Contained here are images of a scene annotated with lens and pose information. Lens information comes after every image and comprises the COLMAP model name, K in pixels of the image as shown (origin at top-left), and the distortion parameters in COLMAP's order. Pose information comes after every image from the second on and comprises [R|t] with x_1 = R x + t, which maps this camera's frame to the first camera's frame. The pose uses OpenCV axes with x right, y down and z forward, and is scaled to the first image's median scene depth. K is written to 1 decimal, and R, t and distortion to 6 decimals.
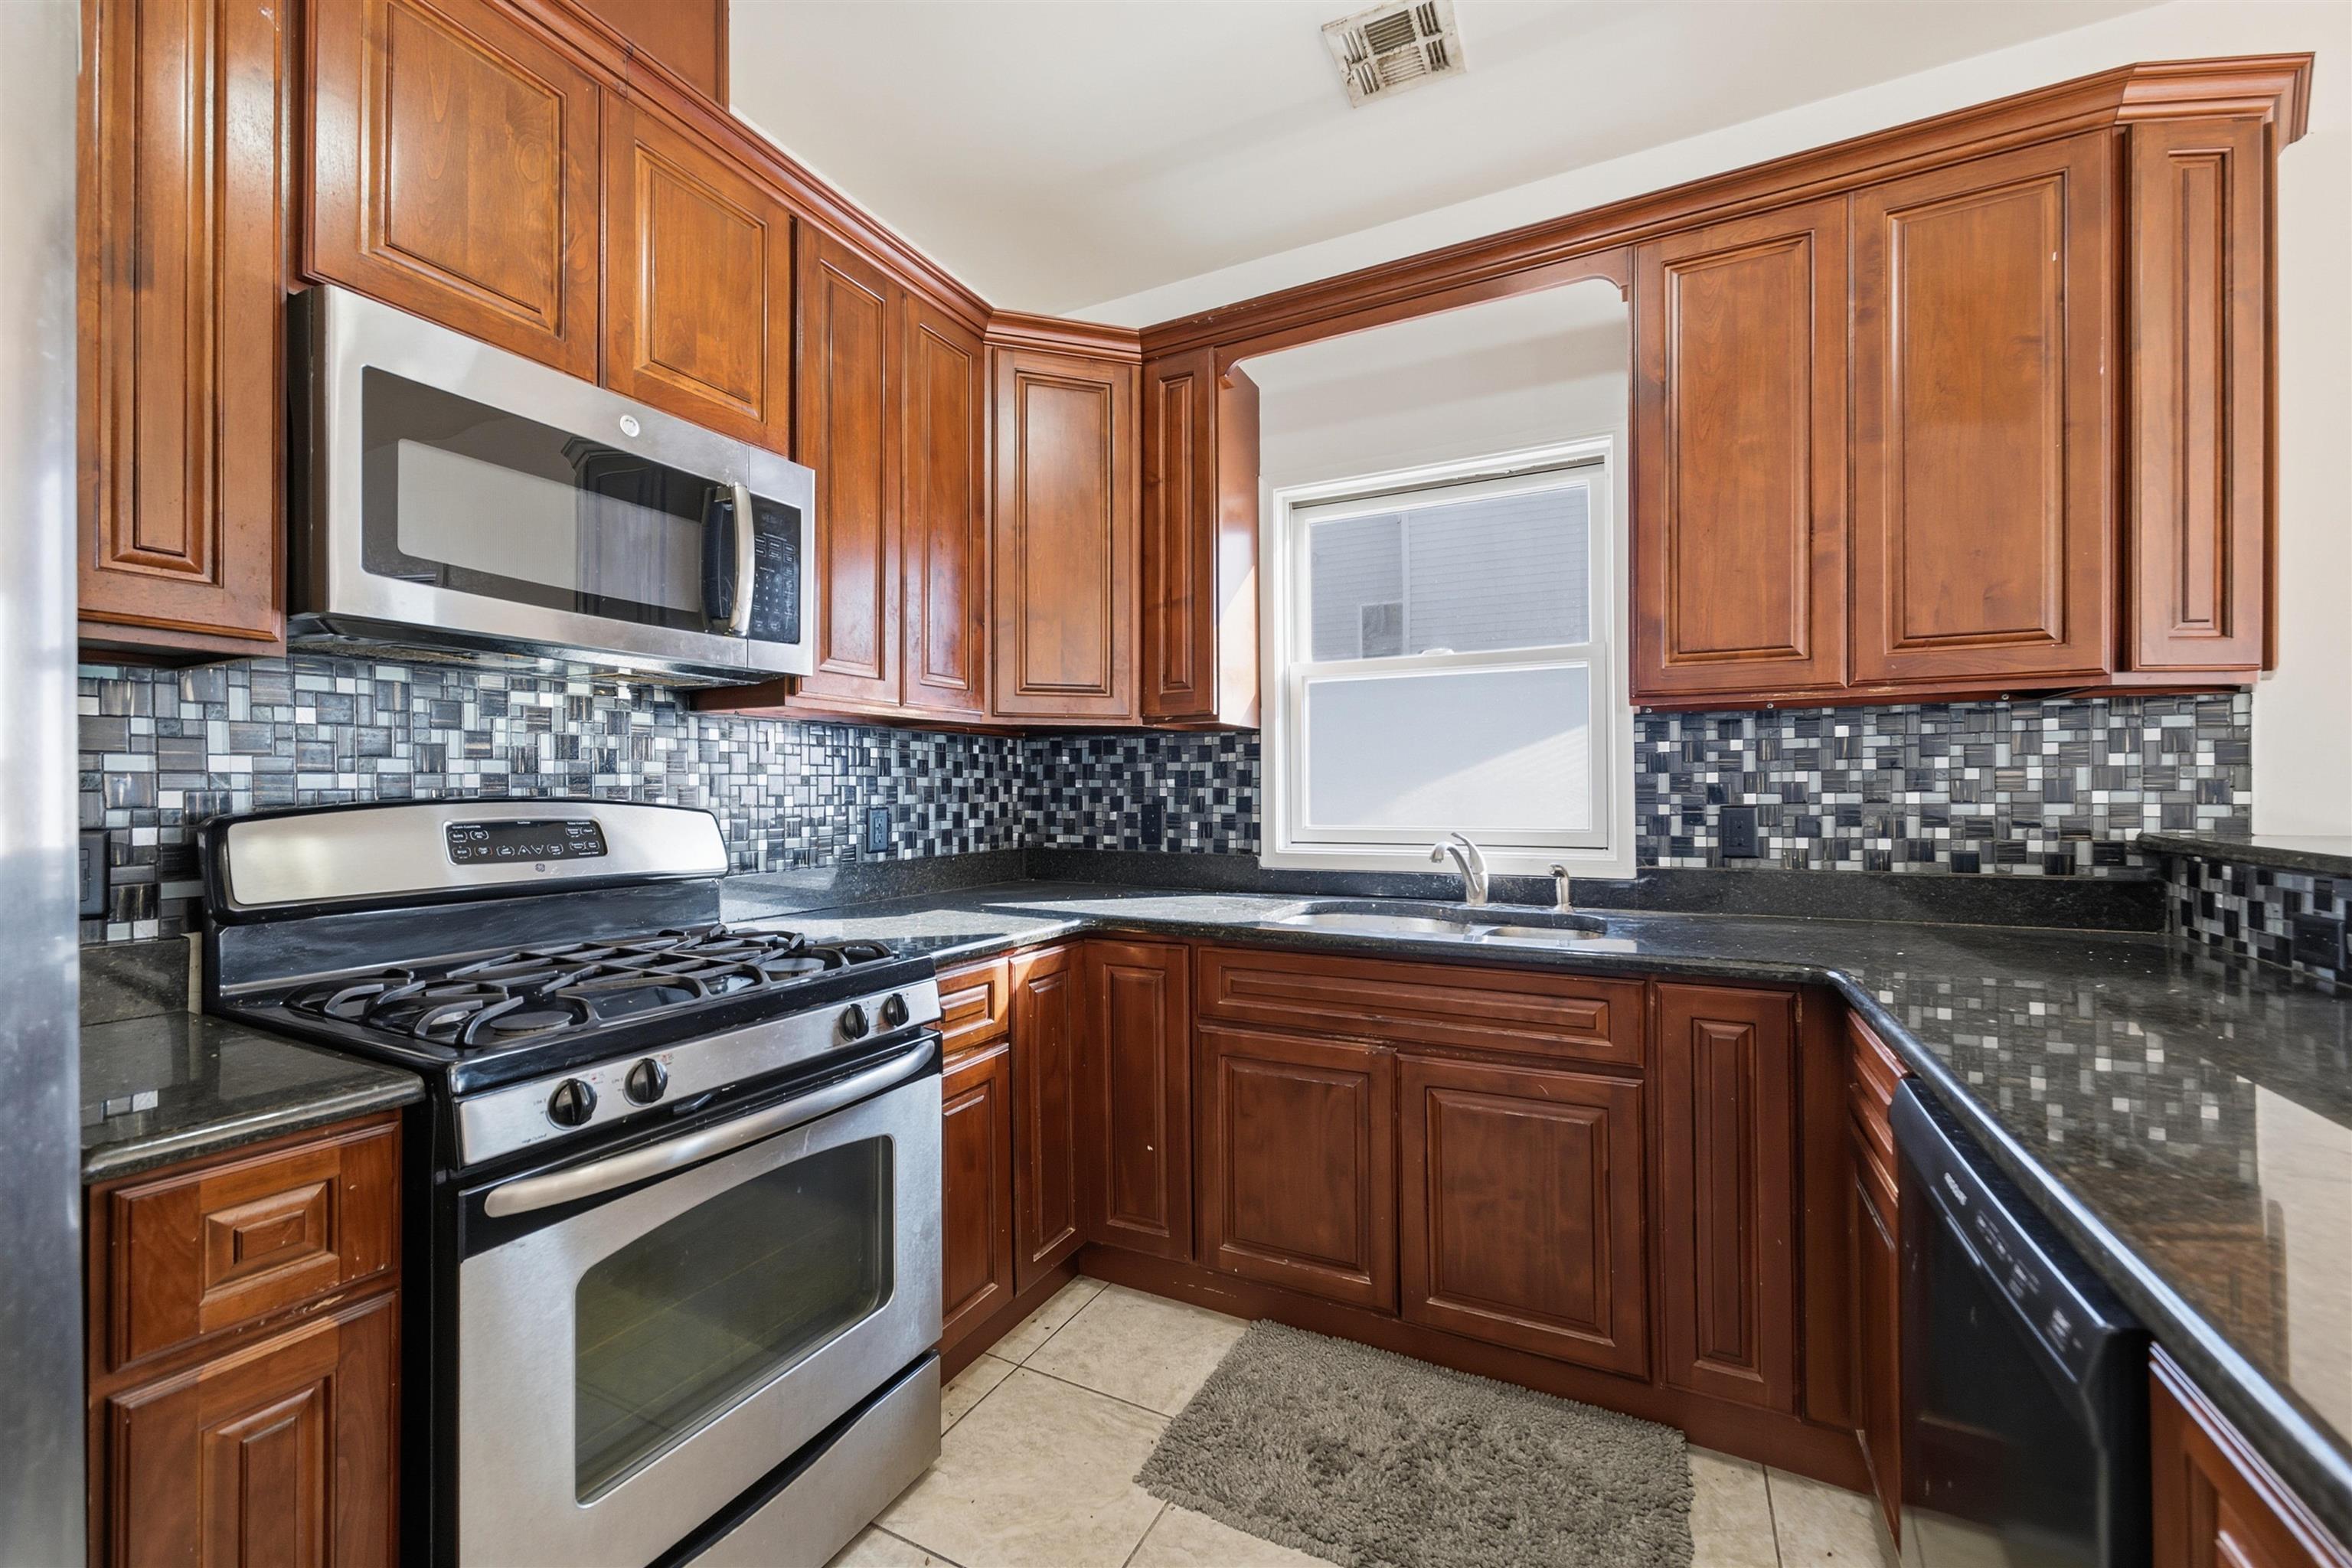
lens RADIAL K [[938.3, 0, 1174.1], [0, 938.3, 791.1], [0, 0, 1]] dist [-0.004750, 0.003783]
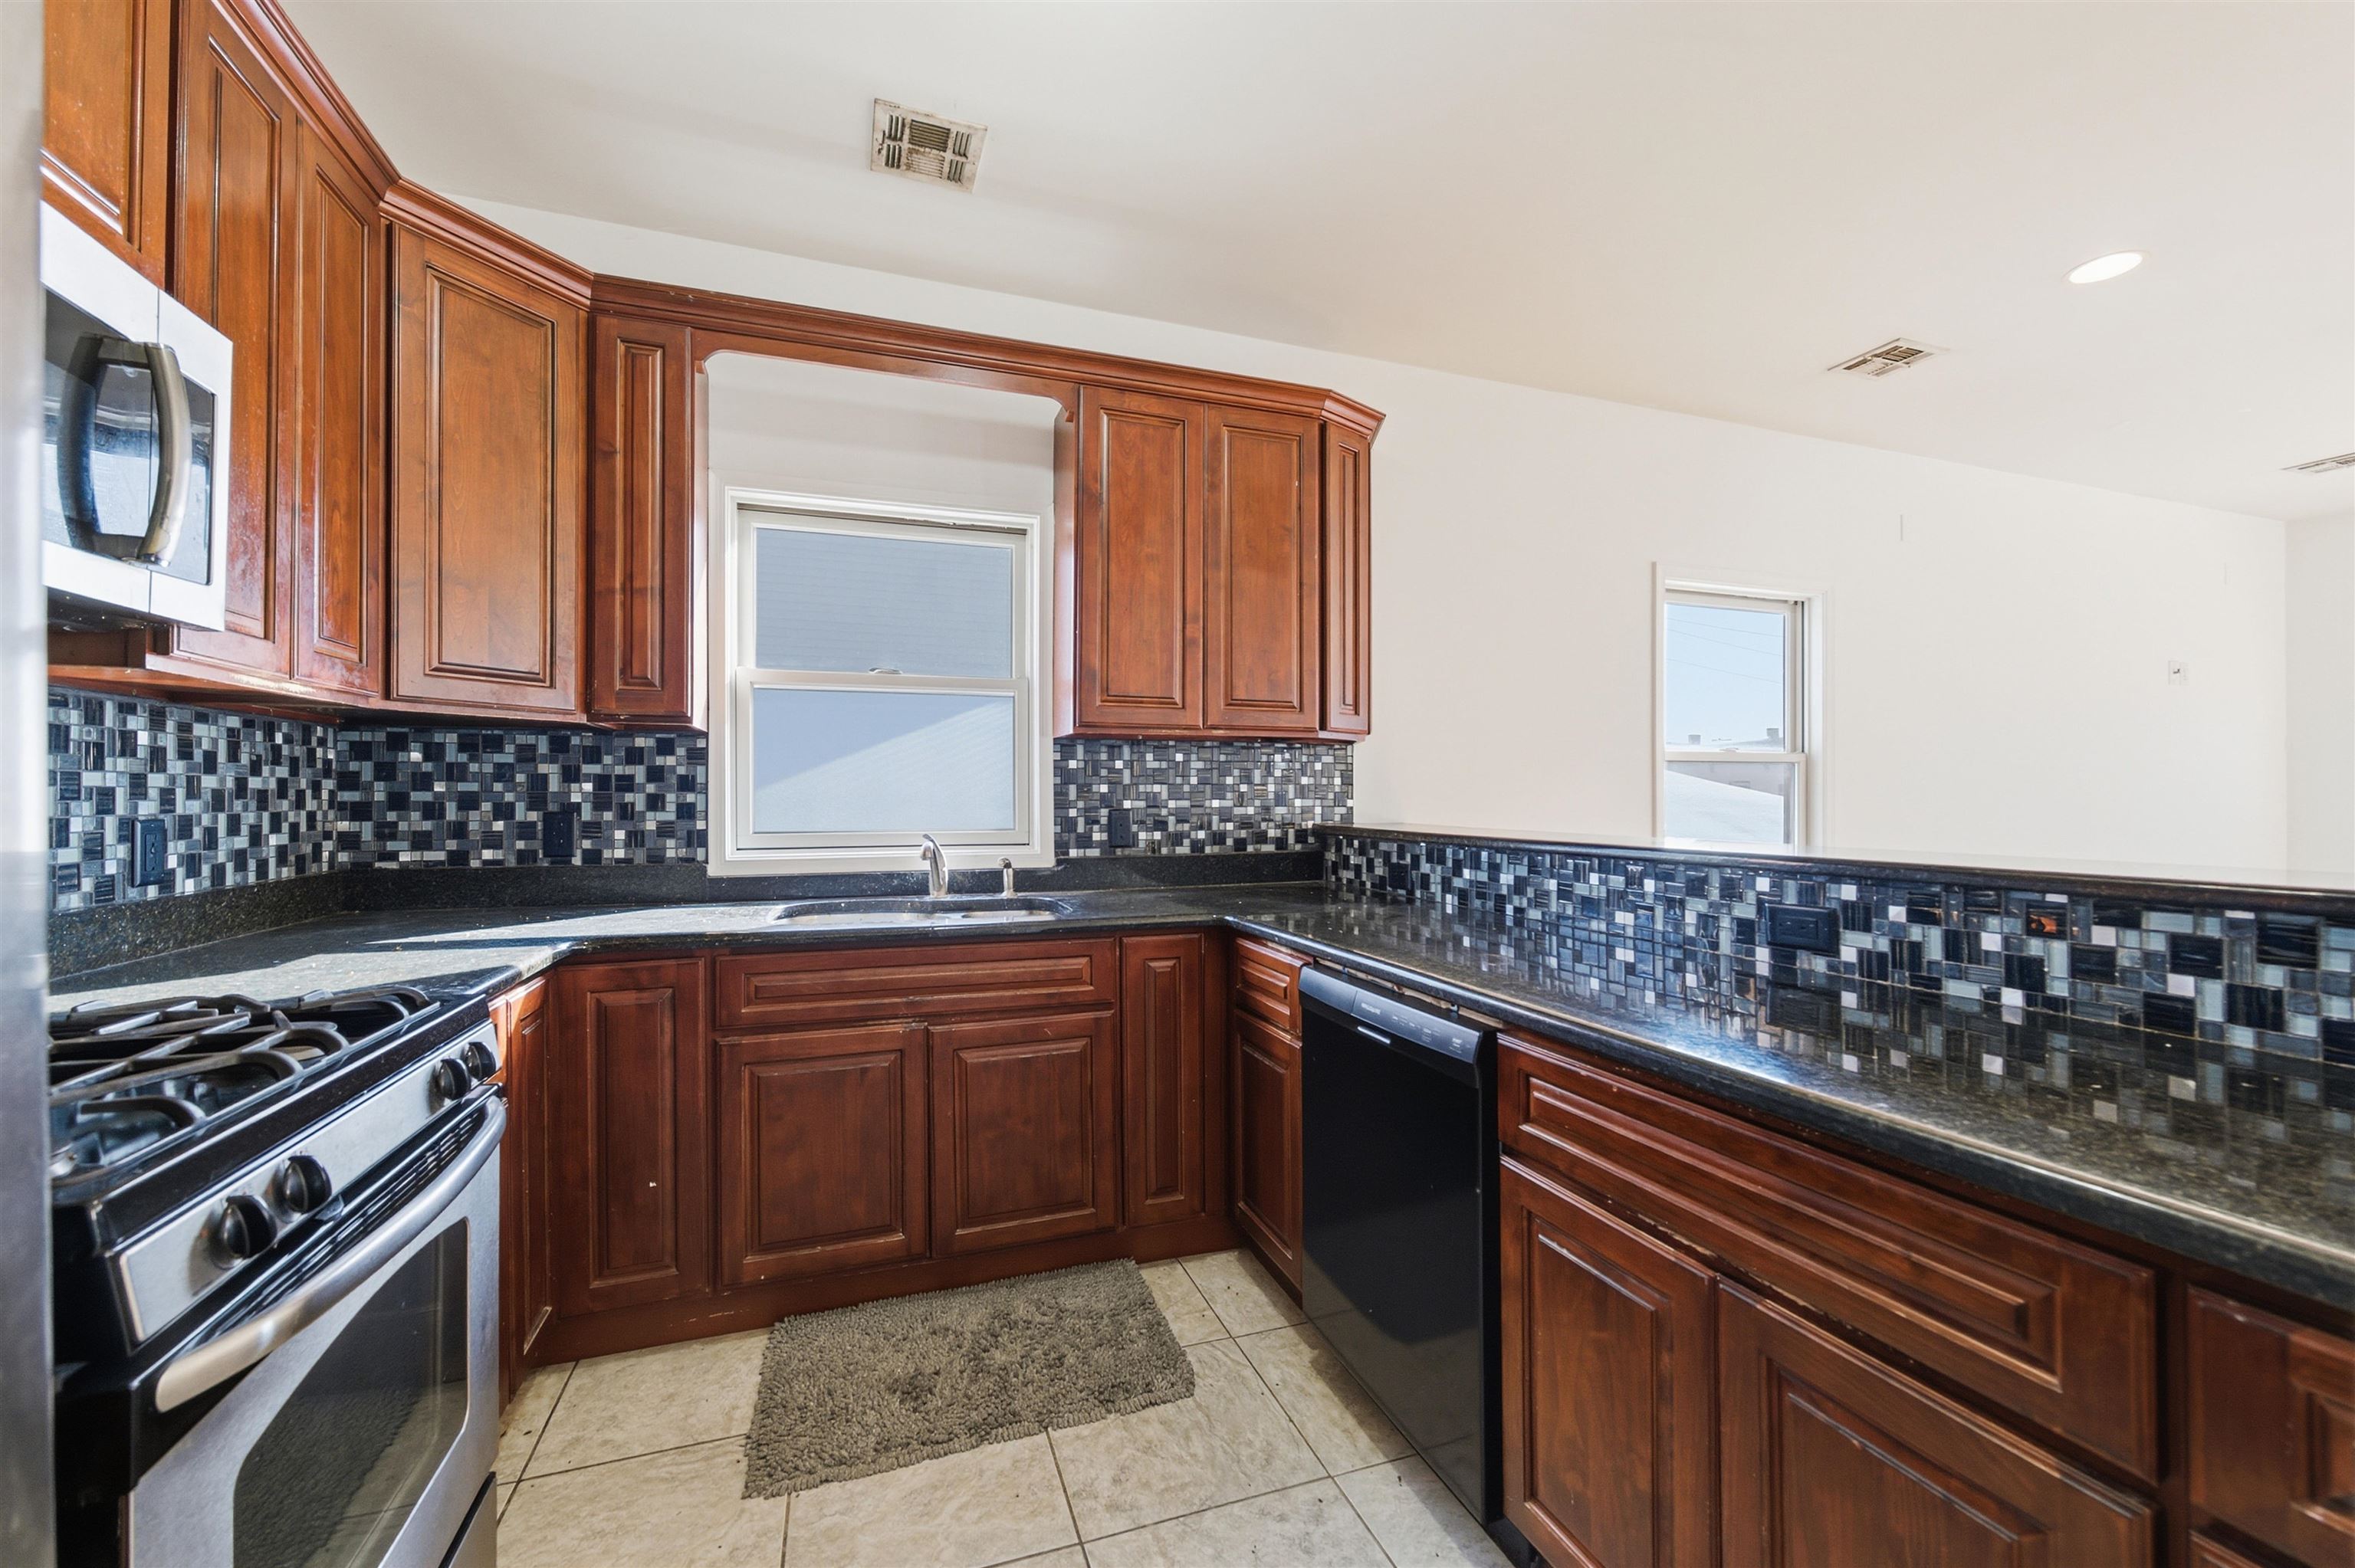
lens RADIAL K [[939.4, 0, 1177.7], [0, 939.4, 795.1], [0, 0, 1]] dist [-0.004750, 0.003783]
pose [[0.687043, 0.005387, 0.726597, -0.376899], [-0.003271, 0.999985, -0.004321, 0.000920], [-0.726610, 0.000593, 0.687050, -0.007614]]
